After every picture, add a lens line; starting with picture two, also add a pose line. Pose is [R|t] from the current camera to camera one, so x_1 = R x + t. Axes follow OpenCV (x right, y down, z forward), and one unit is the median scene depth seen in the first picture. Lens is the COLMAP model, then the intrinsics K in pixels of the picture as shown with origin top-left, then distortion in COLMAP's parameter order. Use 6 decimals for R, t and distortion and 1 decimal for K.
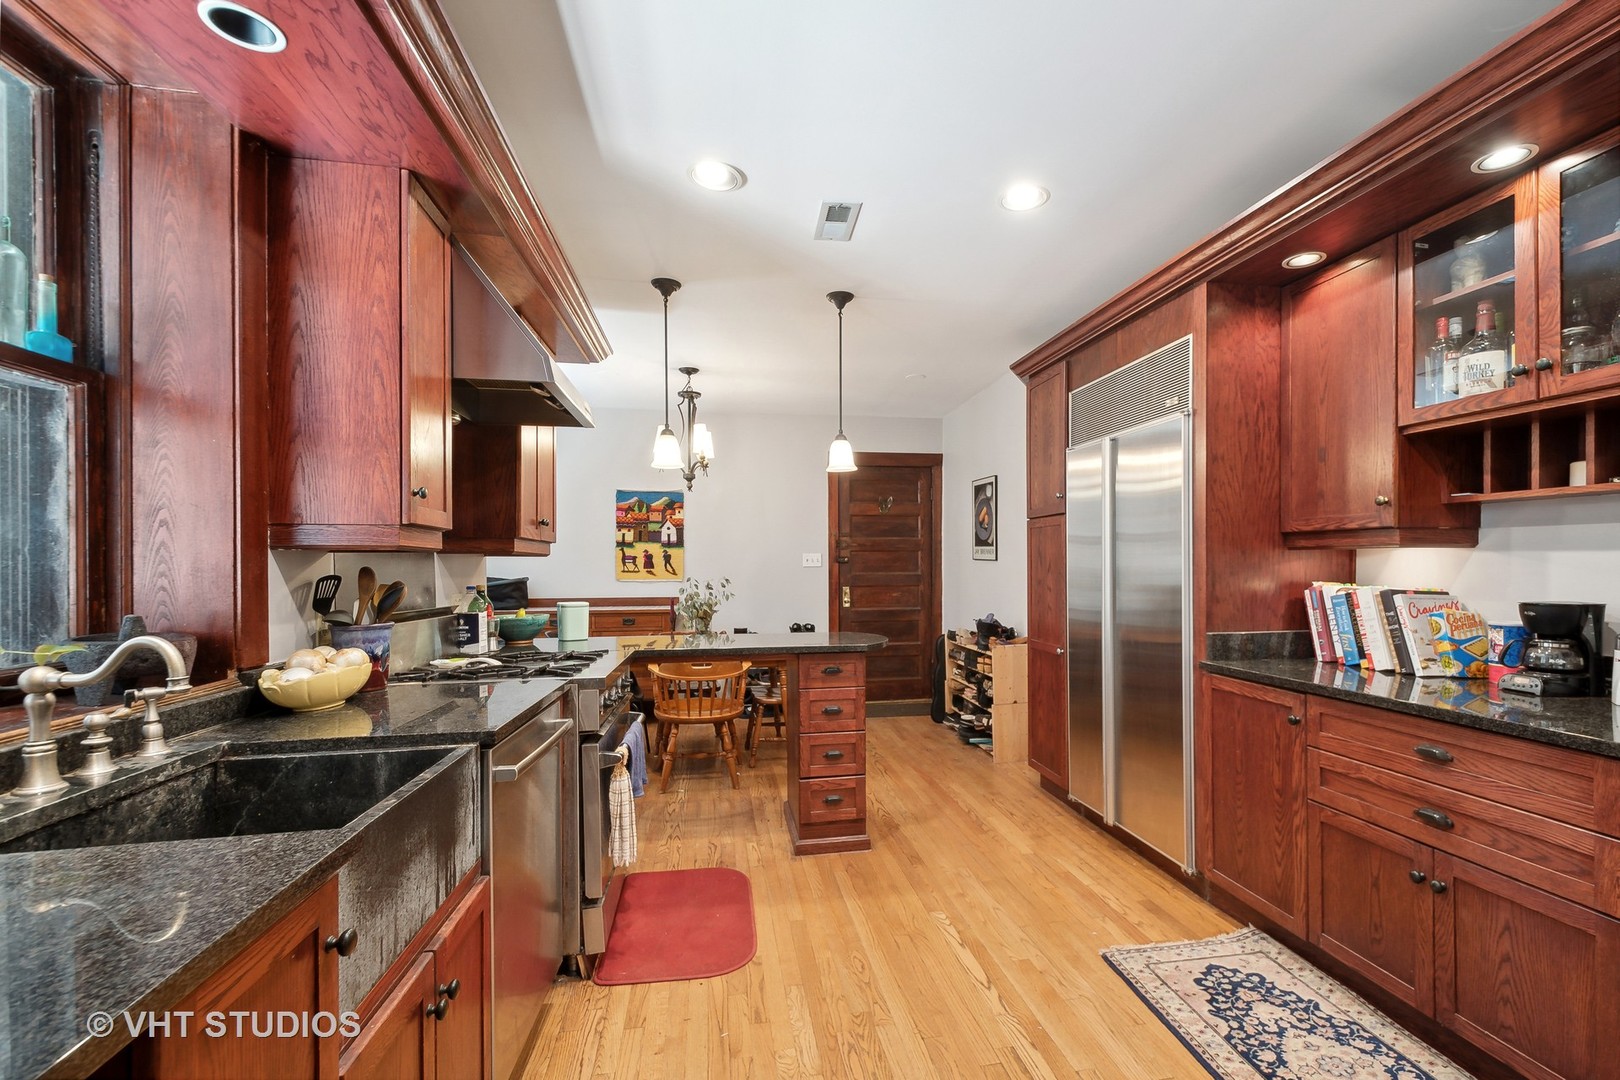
lens RADIAL K [[714.9, 0, 853.2], [0, 714.9, 568.3], [0, 0, 1]] dist [0.015633, -0.000526]
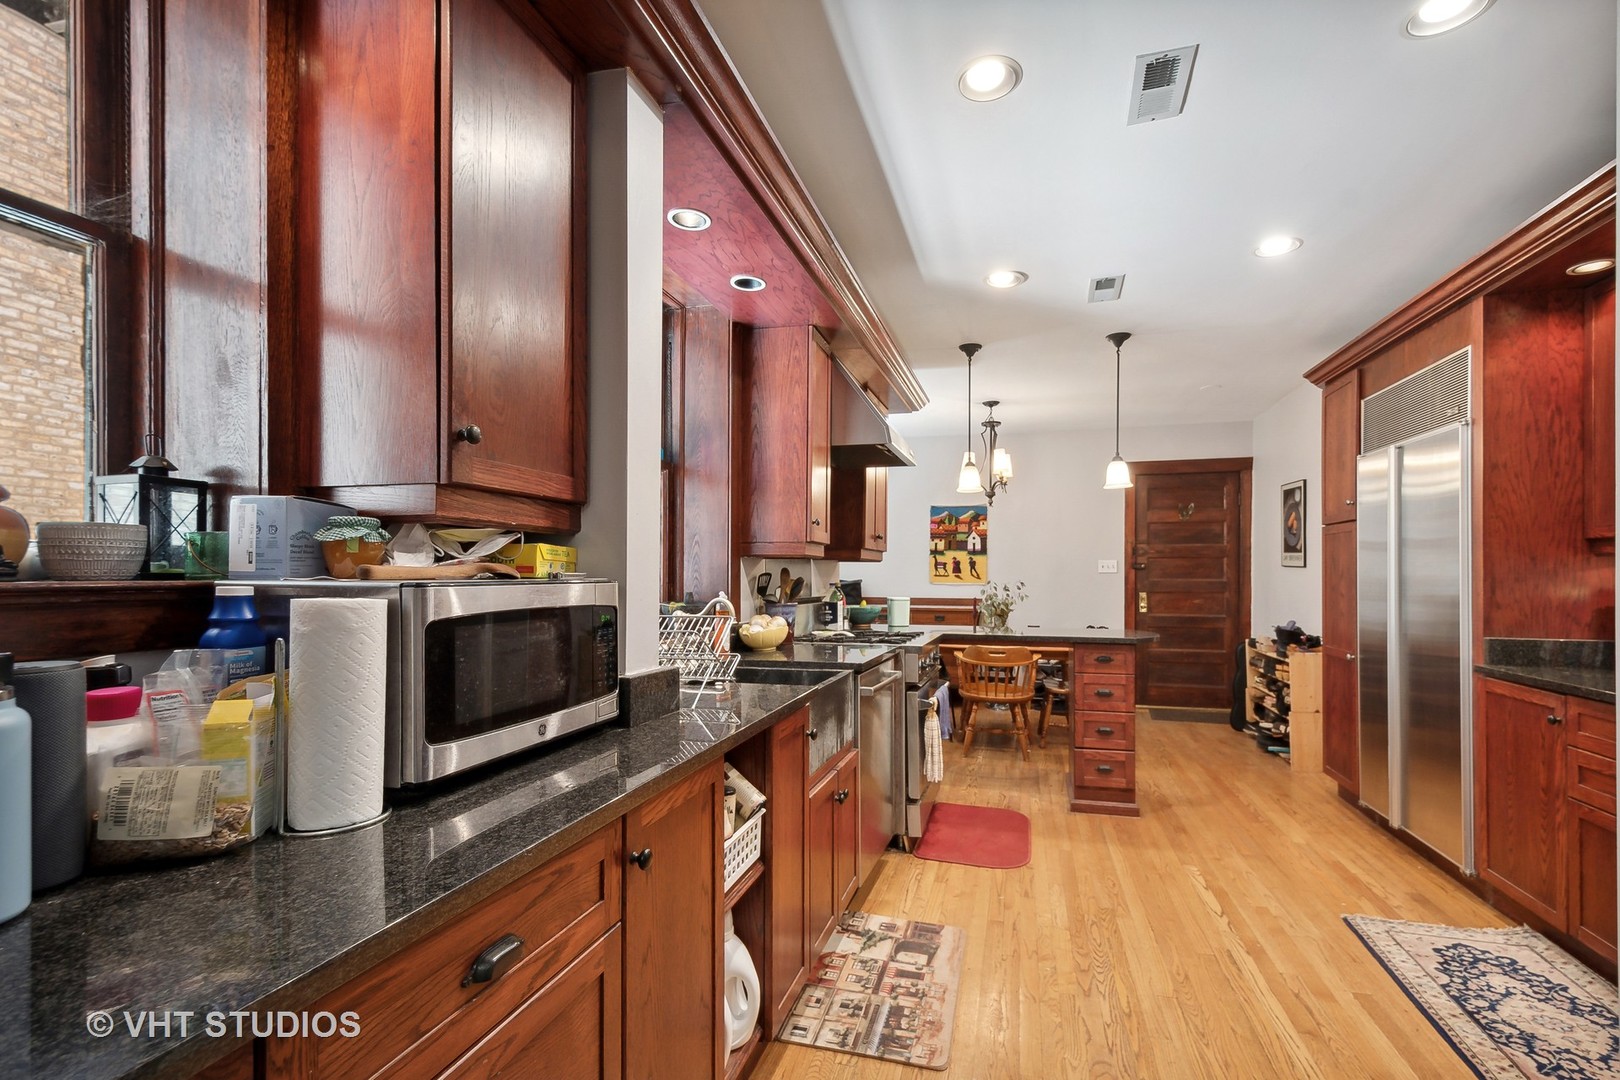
lens RADIAL K [[714.9, 0, 853.2], [0, 714.9, 568.3], [0, 0, 1]] dist [0.015633, -0.000526]
pose [[0.910733, 0.005395, -0.412961, 0.097742], [-0.009414, 0.999926, -0.007698, 0.007564], [0.412889, 0.010899, 0.910716, -0.300849]]
